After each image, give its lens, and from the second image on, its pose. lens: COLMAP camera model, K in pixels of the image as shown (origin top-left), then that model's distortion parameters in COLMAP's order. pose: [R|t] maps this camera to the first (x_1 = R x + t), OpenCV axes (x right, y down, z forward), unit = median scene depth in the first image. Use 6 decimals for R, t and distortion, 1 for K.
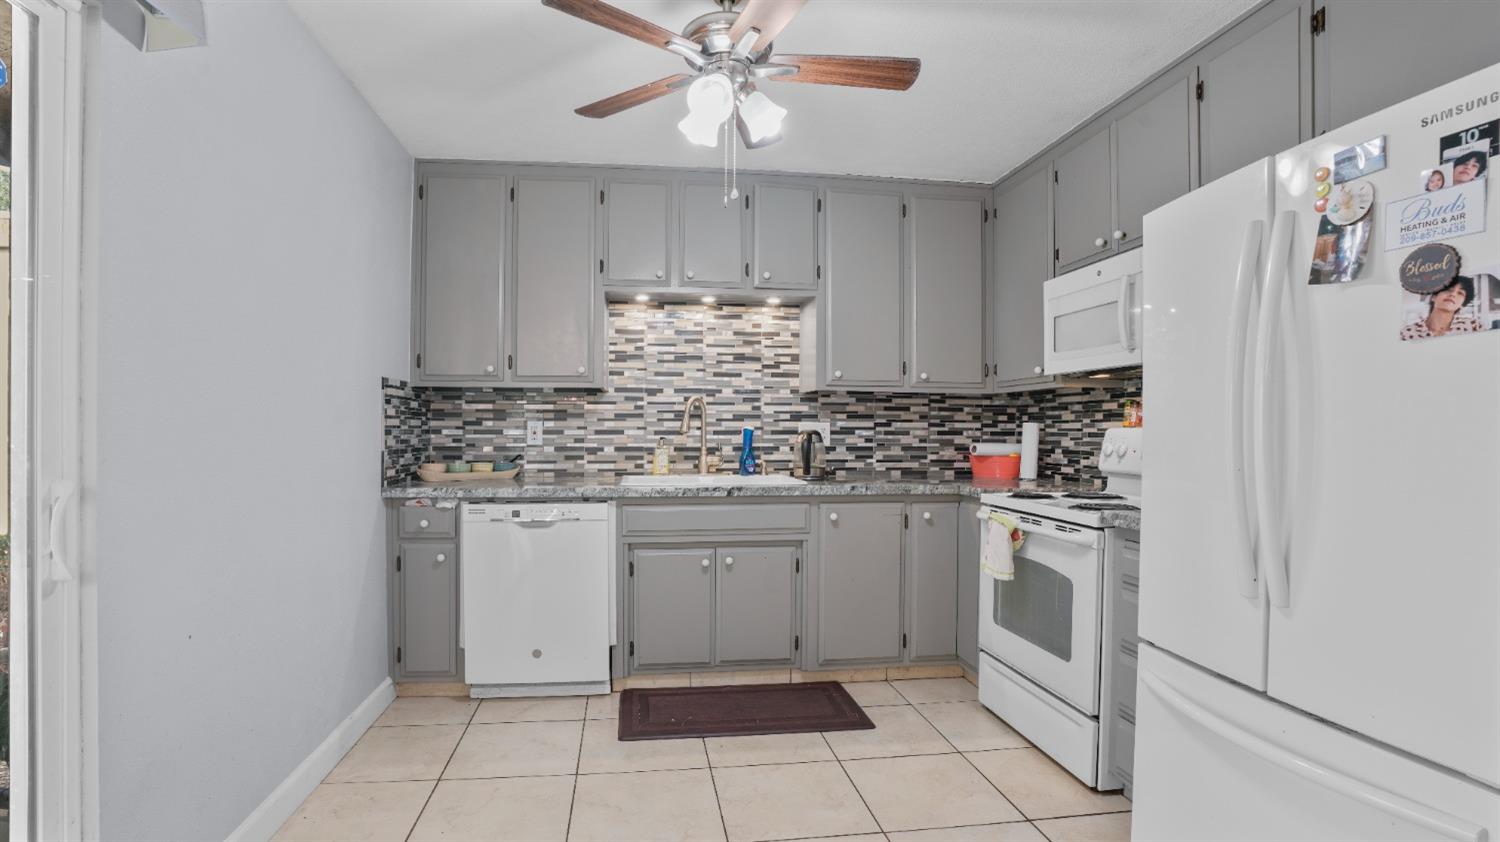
lens RADIAL K [[708.5, 0, 713.2], [0, 708.5, 438.7], [0, 0, 1]] dist [-0.063984, 0.022109]
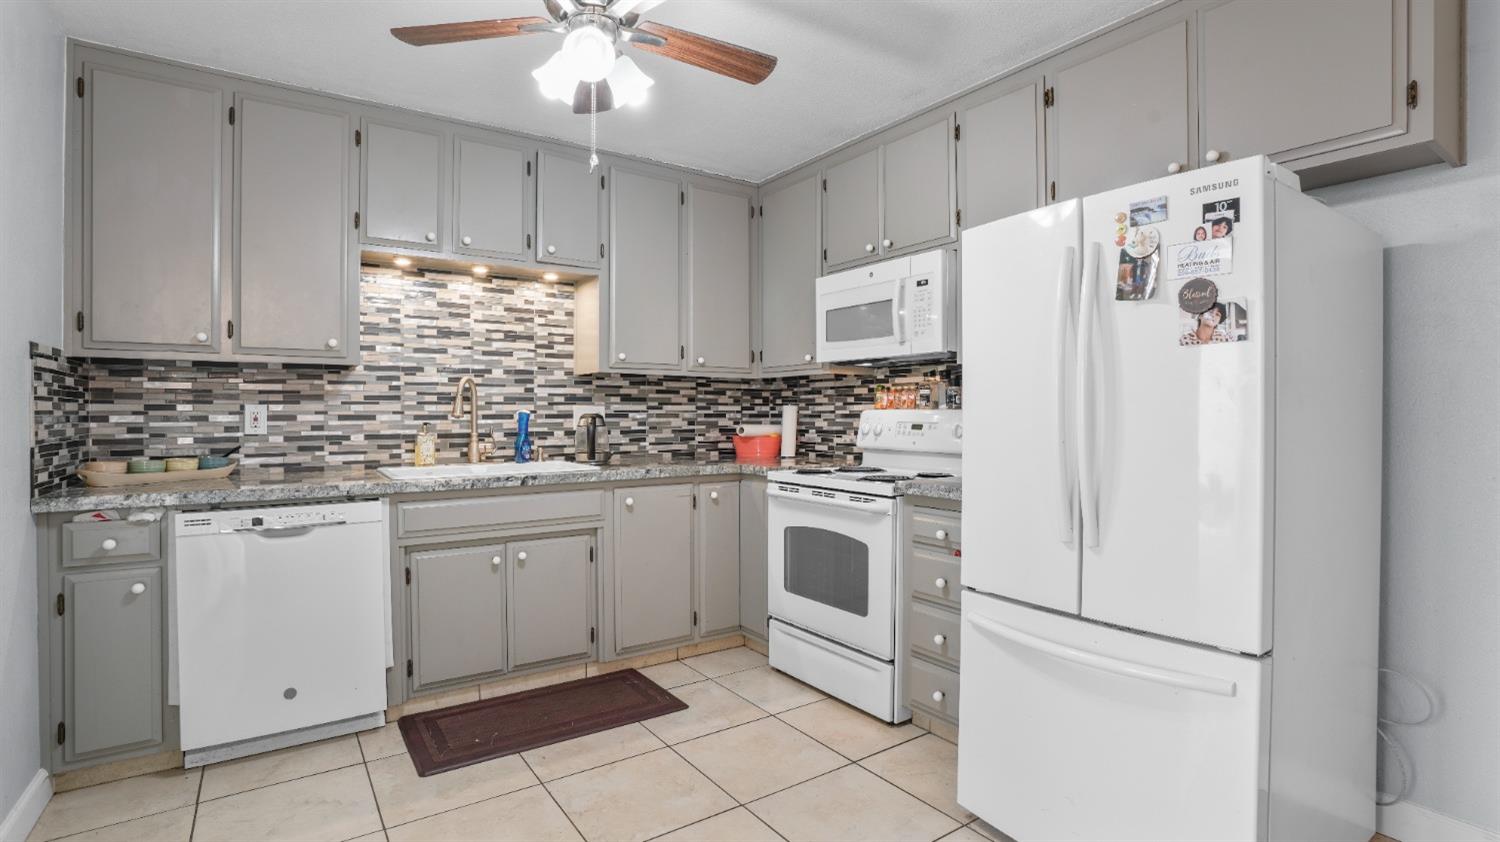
lens RADIAL K [[708.5, 0, 747.4], [0, 708.5, 421.4], [0, 0, 1]] dist [-0.063984, 0.022109]
pose [[0.883551, -0.011061, 0.468204, -0.137989], [0.011434, 0.999933, 0.002046, -0.000962], [-0.468195, 0.003545, 0.883618, 0.052622]]
